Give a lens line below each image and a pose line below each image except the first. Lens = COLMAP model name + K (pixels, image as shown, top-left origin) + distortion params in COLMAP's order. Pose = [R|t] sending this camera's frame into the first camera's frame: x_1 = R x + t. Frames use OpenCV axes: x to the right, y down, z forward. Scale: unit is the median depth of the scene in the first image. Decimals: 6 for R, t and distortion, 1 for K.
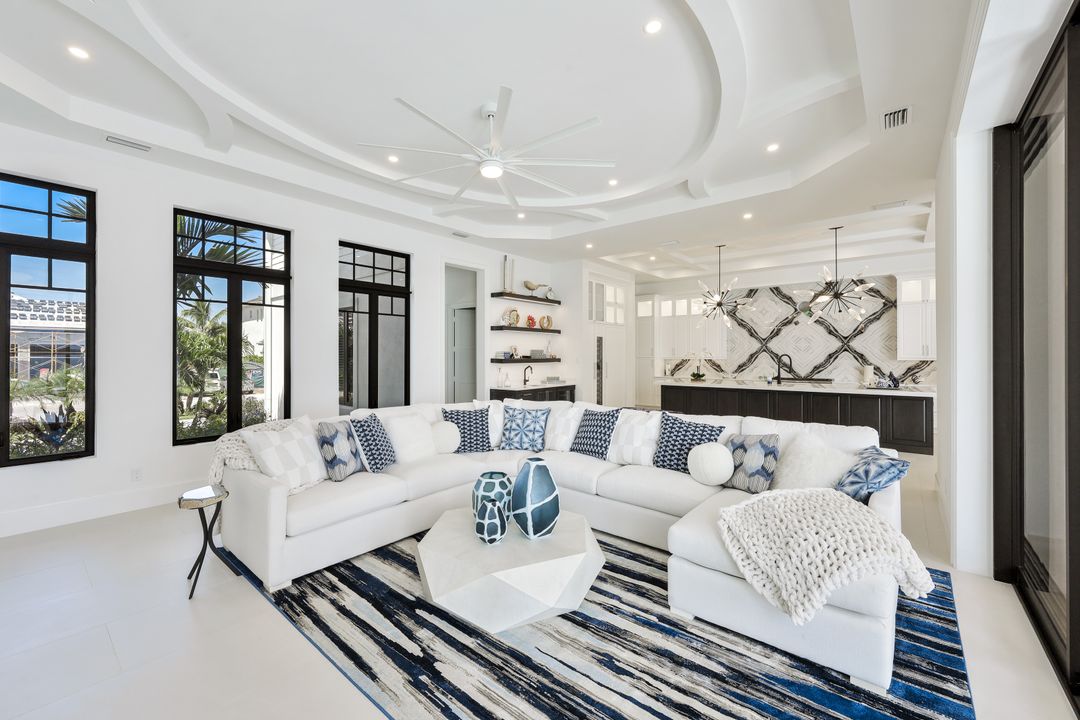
lens RADIAL K [[437.5, 0, 532.7], [0, 437.5, 353.7], [0, 0, 1]] dist [-0.000481, -0.000023]
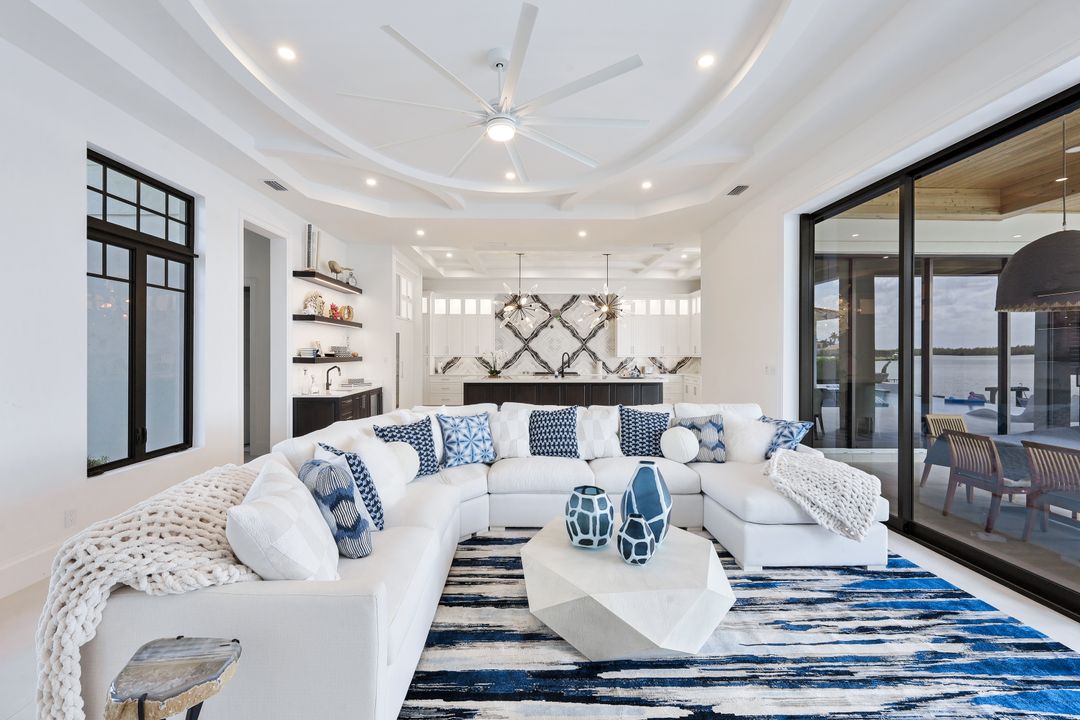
lens RADIAL K [[437.5, 0, 532.7], [0, 437.5, 353.7], [0, 0, 1]] dist [-0.000481, -0.000023]
pose [[0.750856, -0.000416, 0.660465, -0.342483], [-0.002367, 0.999992, 0.003321, 0.001063], [-0.660461, -0.004057, 0.750849, 0.190984]]
